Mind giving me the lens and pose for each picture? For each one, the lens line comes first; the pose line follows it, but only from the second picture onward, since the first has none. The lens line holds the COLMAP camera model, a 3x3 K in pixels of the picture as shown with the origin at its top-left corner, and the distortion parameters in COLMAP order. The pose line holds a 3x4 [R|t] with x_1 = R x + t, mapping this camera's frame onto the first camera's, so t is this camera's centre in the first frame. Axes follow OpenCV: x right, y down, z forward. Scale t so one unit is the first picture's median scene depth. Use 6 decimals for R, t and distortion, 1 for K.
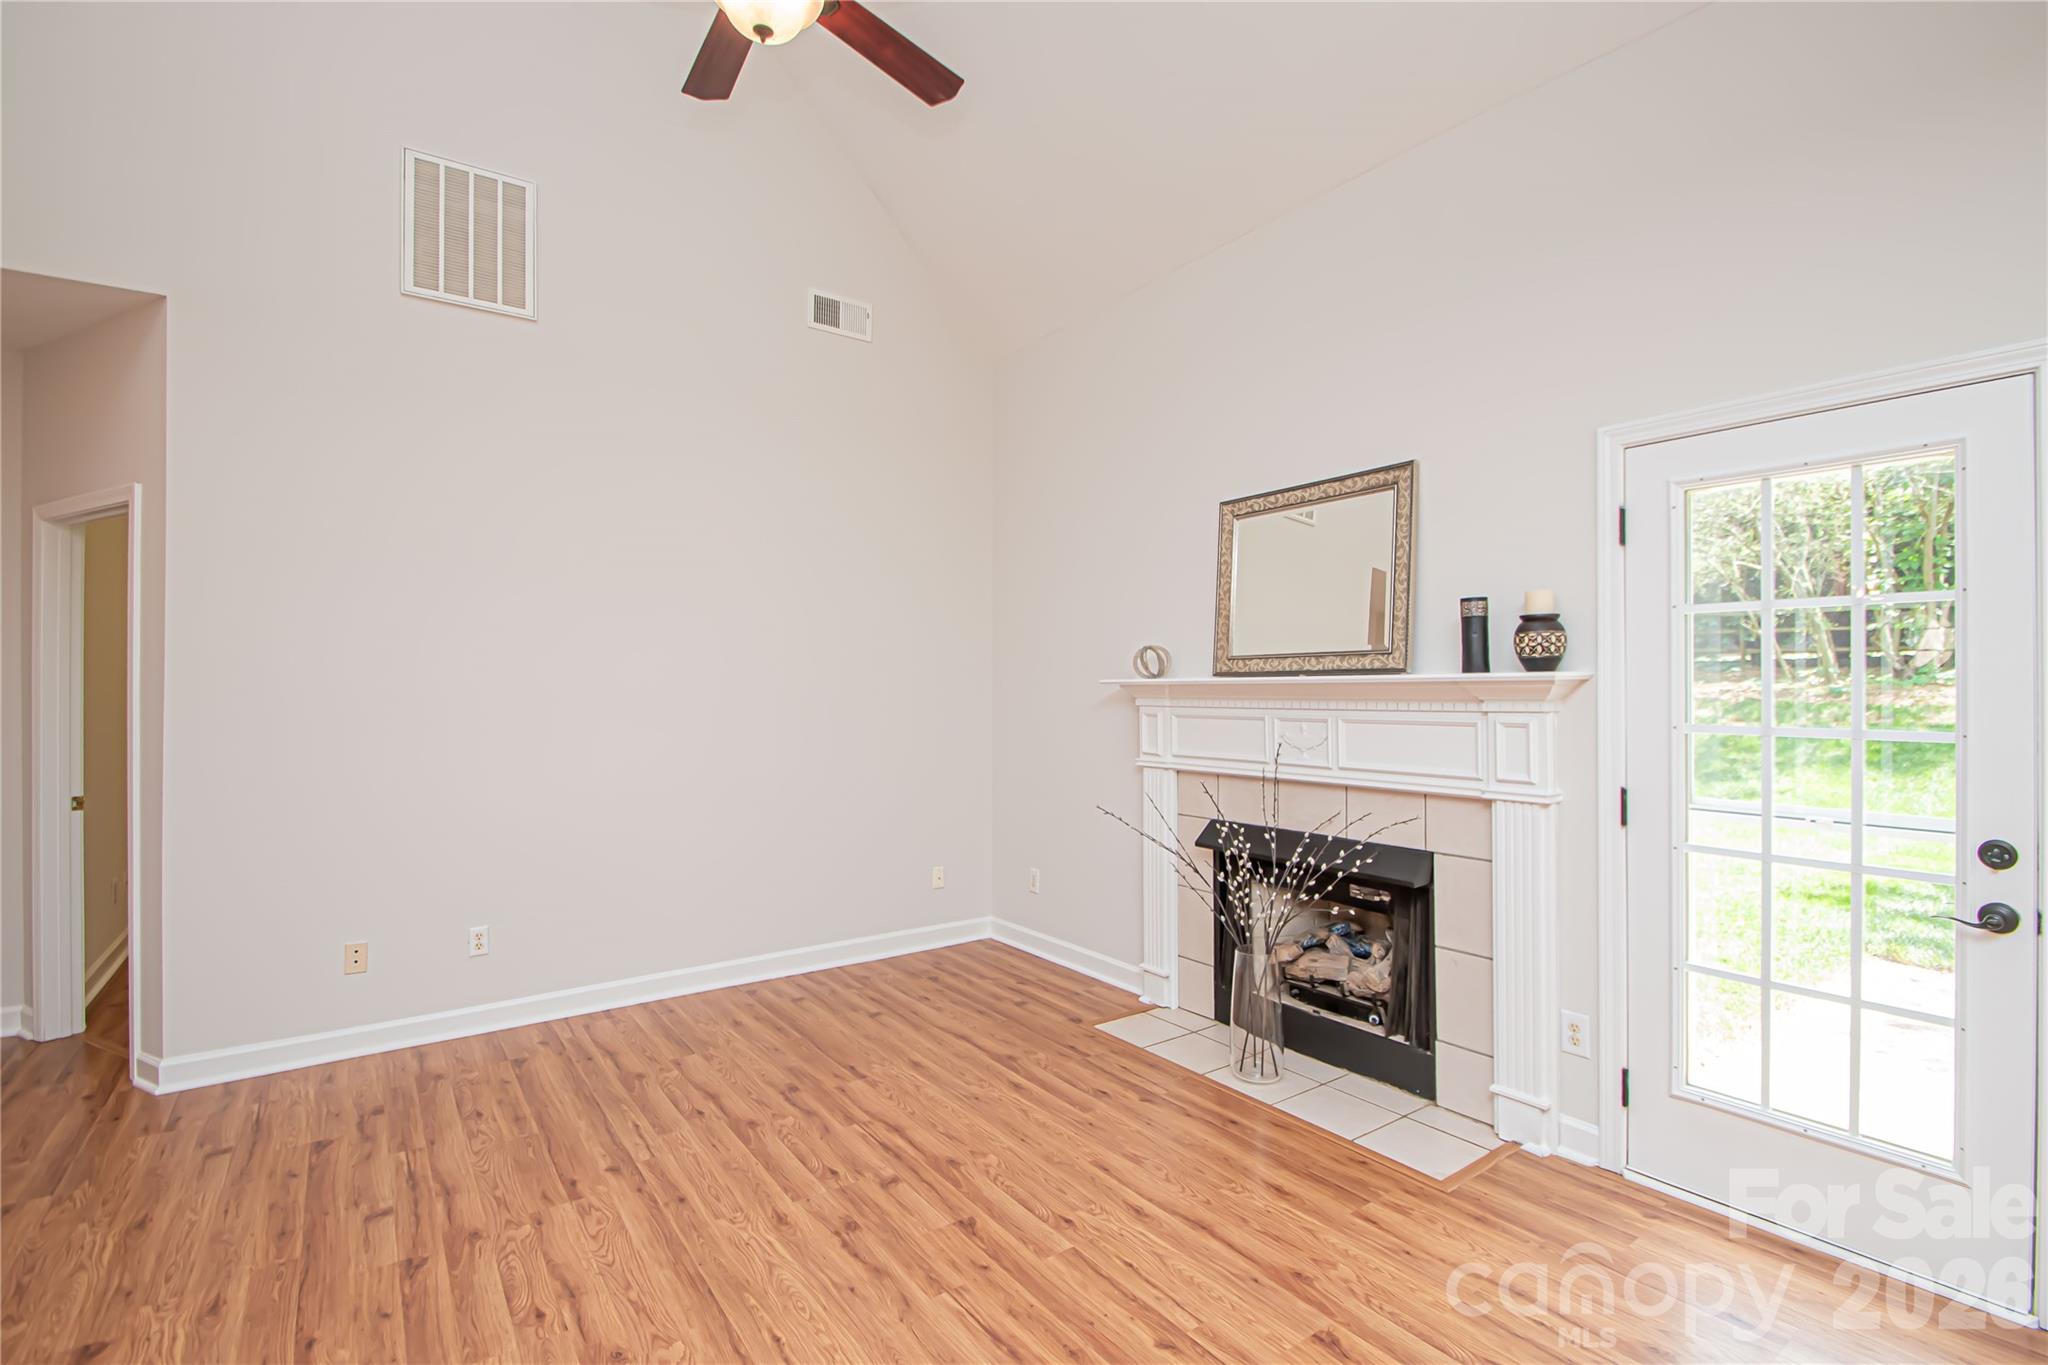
lens RADIAL K [[943.6, 0, 1024.0], [0, 943.6, 682.5], [0, 0, 1]] dist [0.016407, -0.017969]
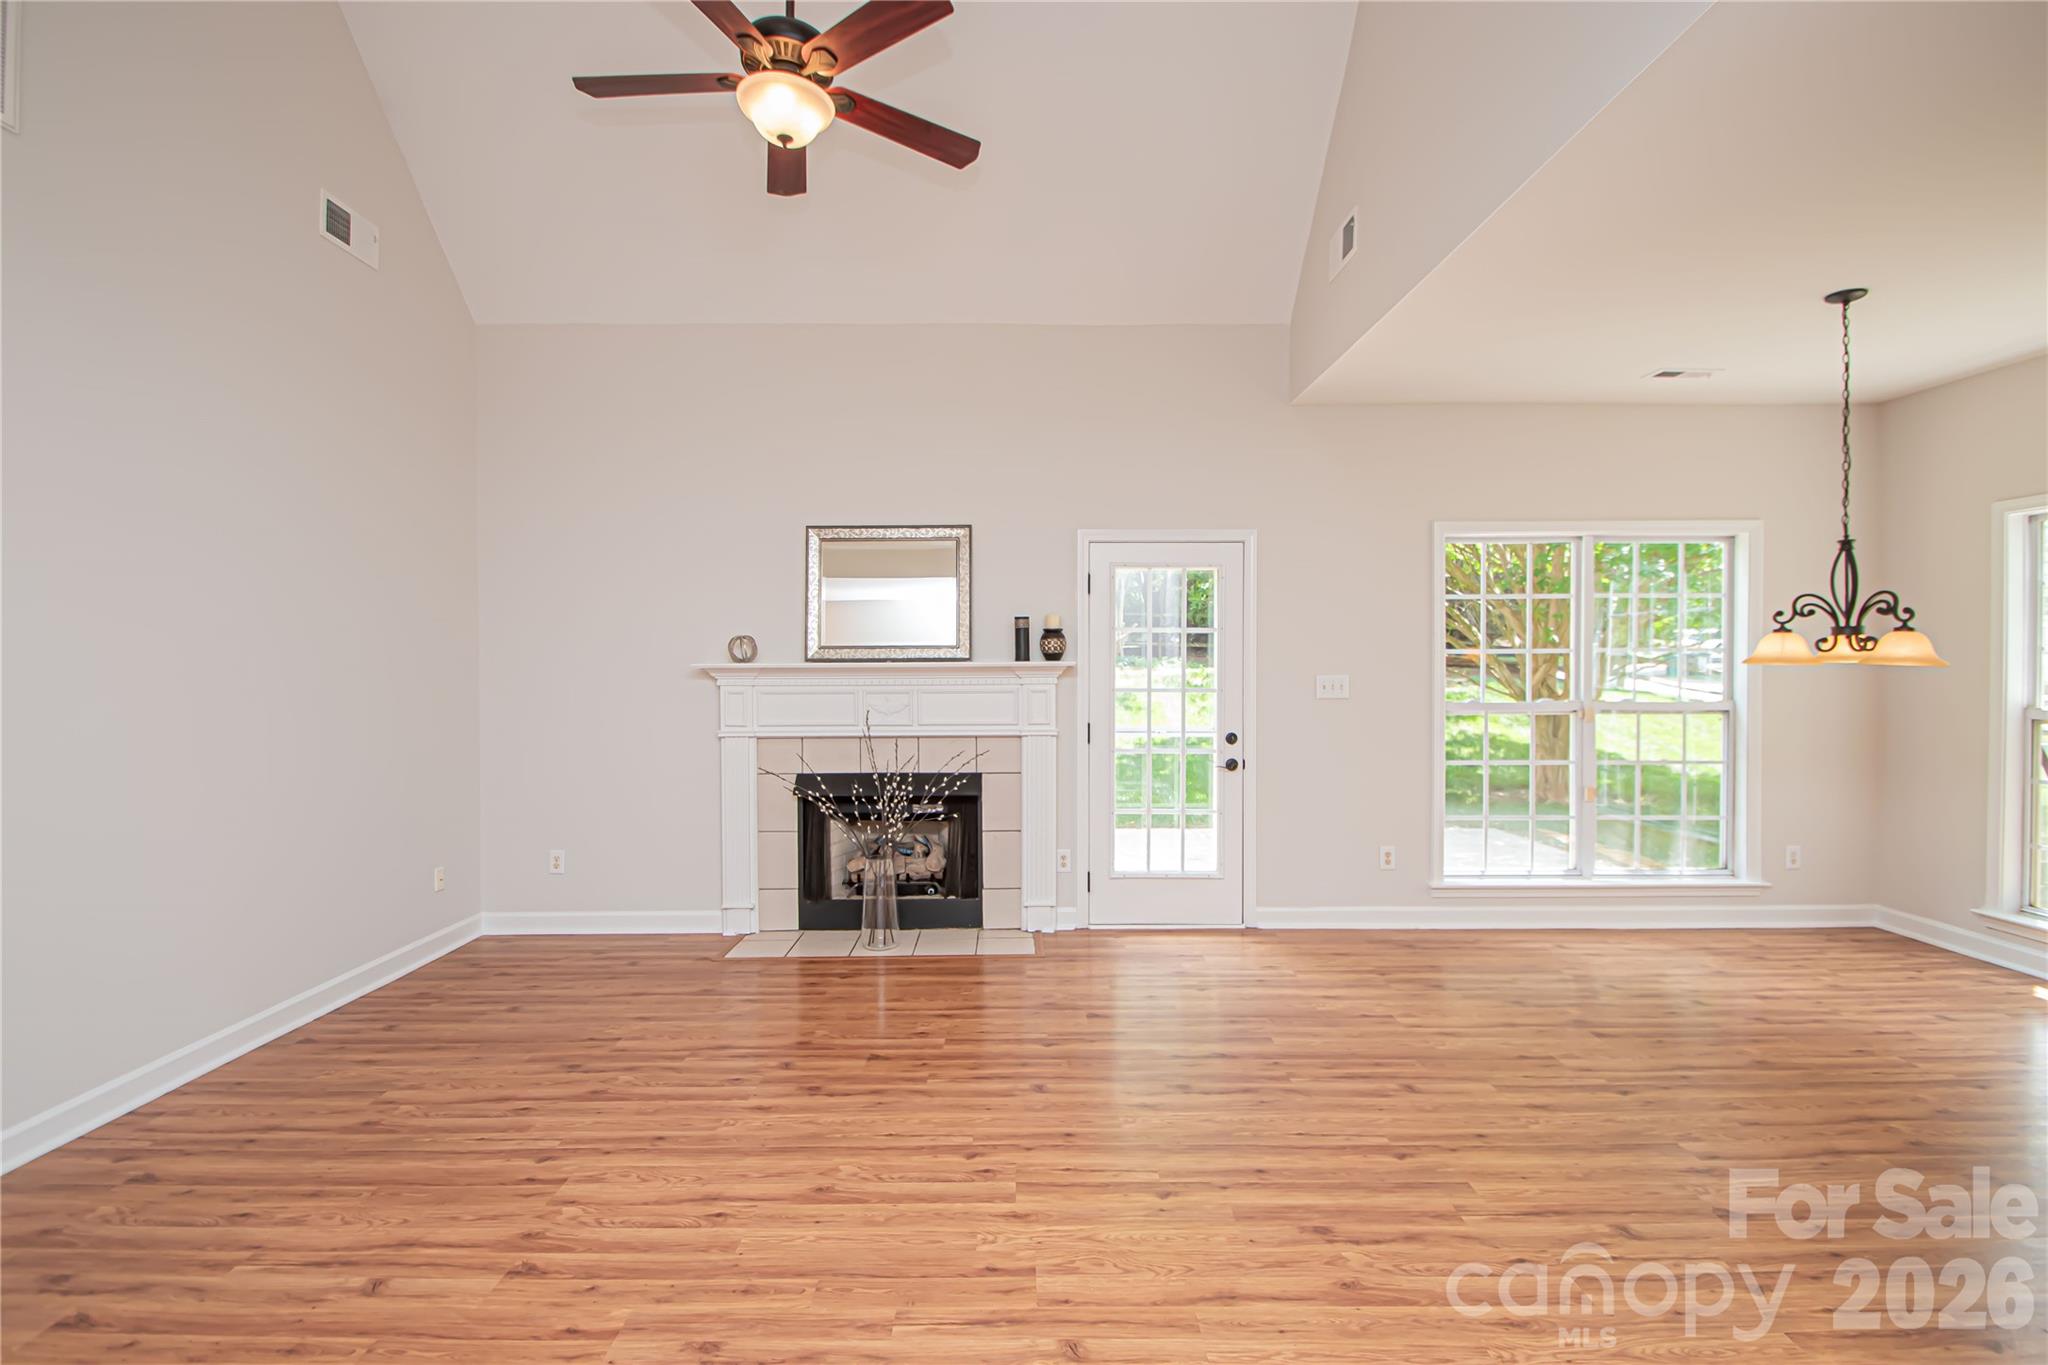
lens RADIAL K [[943.6, 0, 1024.0], [0, 943.6, 682.5], [0, 0, 1]] dist [0.016407, -0.017969]
pose [[0.574440, -0.012579, 0.818450, -0.829218], [-0.002716, 0.999847, 0.017273, -0.001684], [-0.818542, -0.012145, 0.574318, 0.024959]]
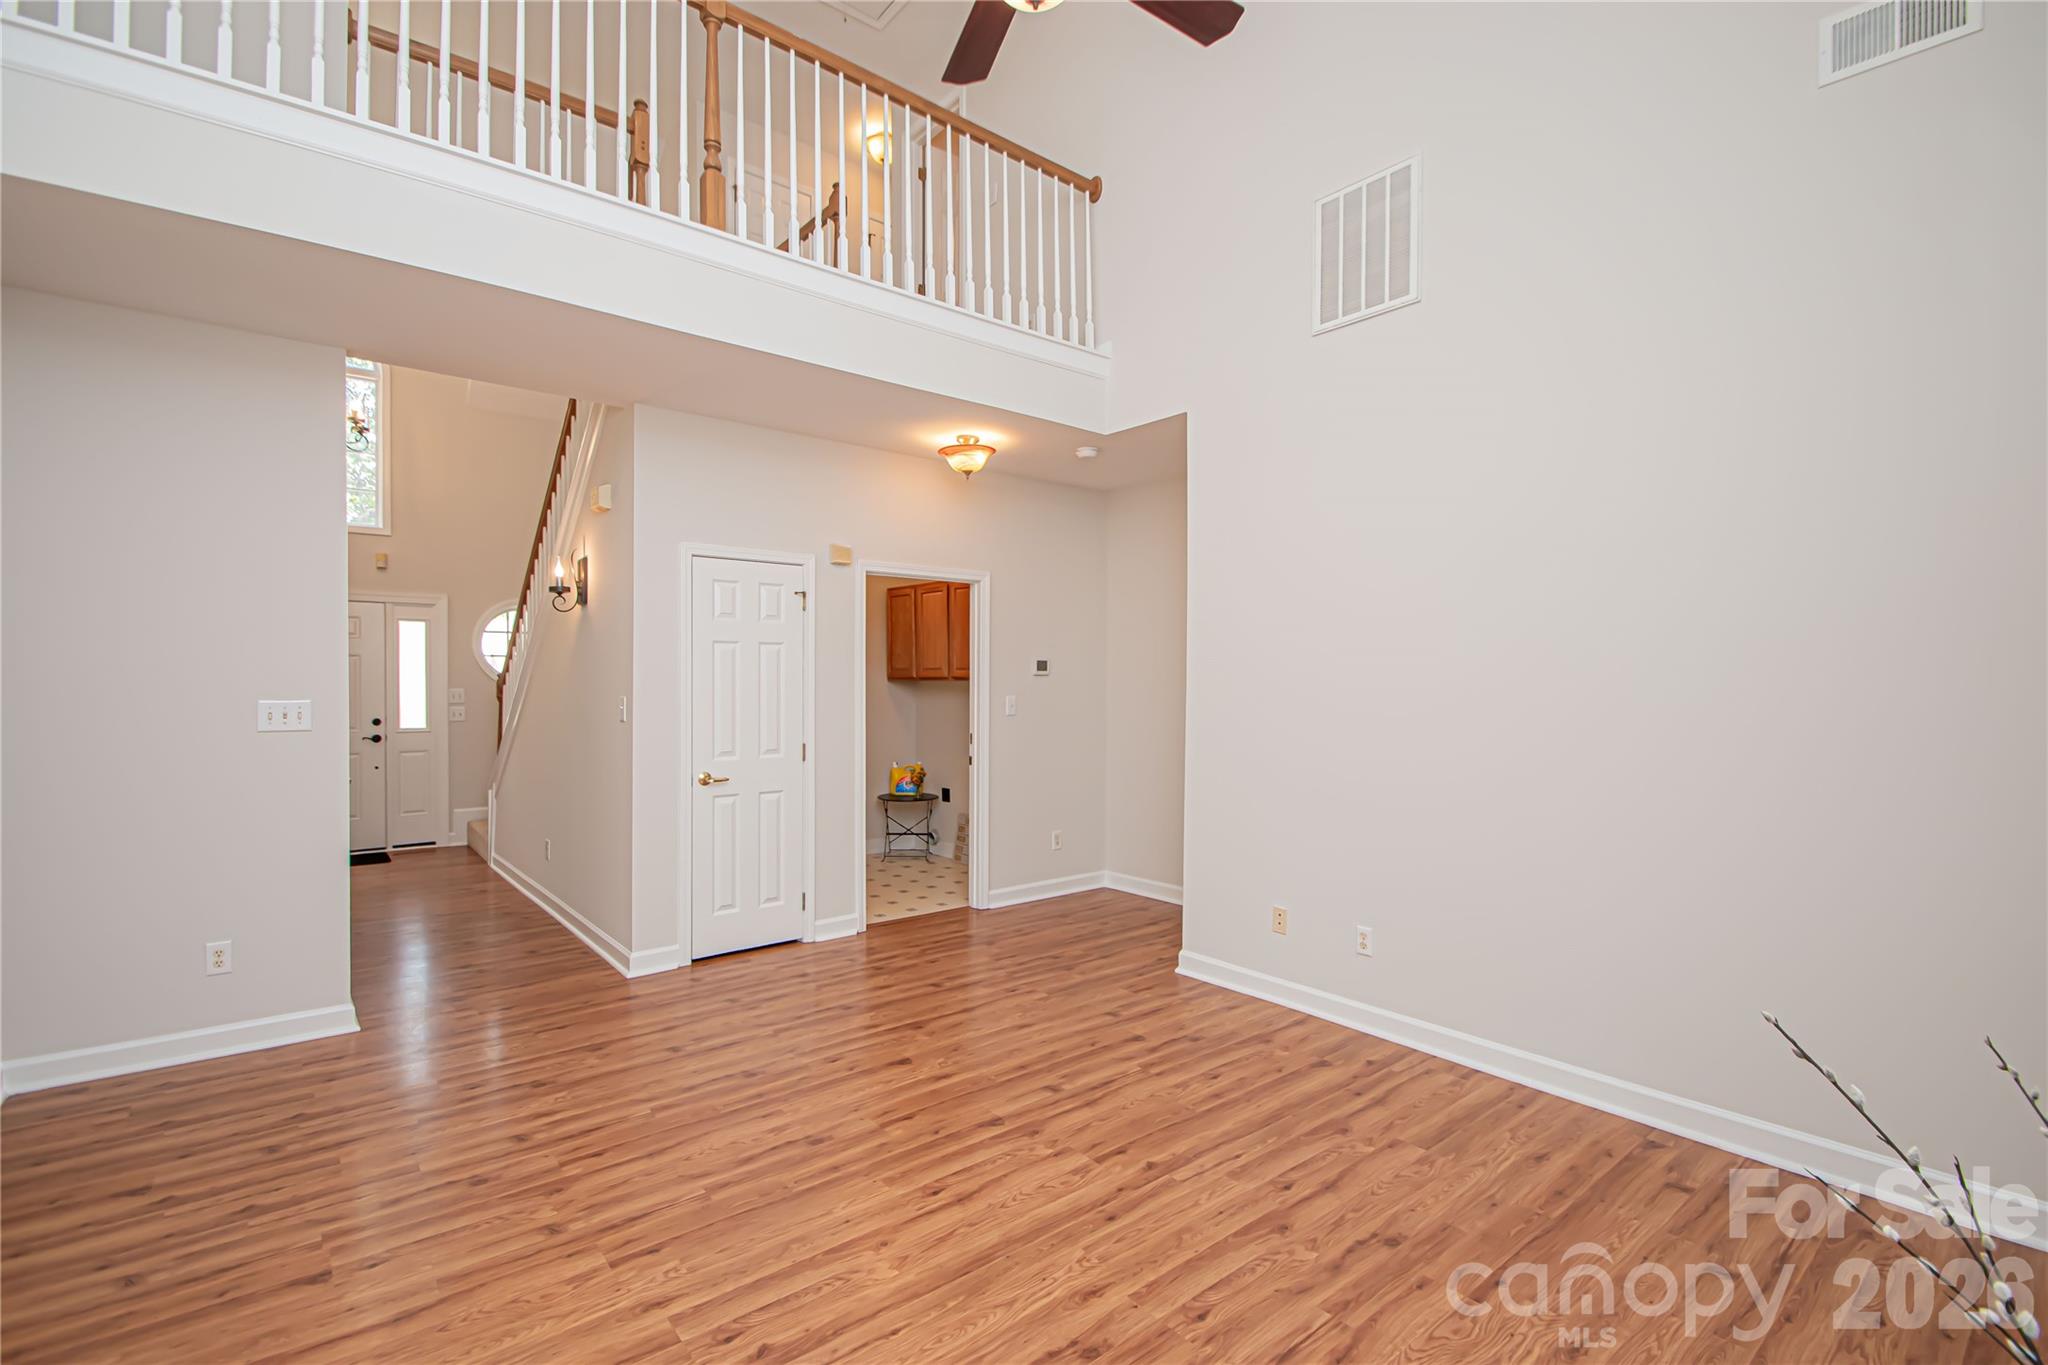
lens RADIAL K [[910.3, 0, 993.0], [0, 910.3, 683.9], [0, 0, 1]] dist [0.015484, -0.015820]
pose [[0.048842, 0.008860, -0.998767, 0.472673], [0.000321, 0.999960, 0.008886, -0.014613], [0.998806, -0.000755, 0.048837, 0.682294]]
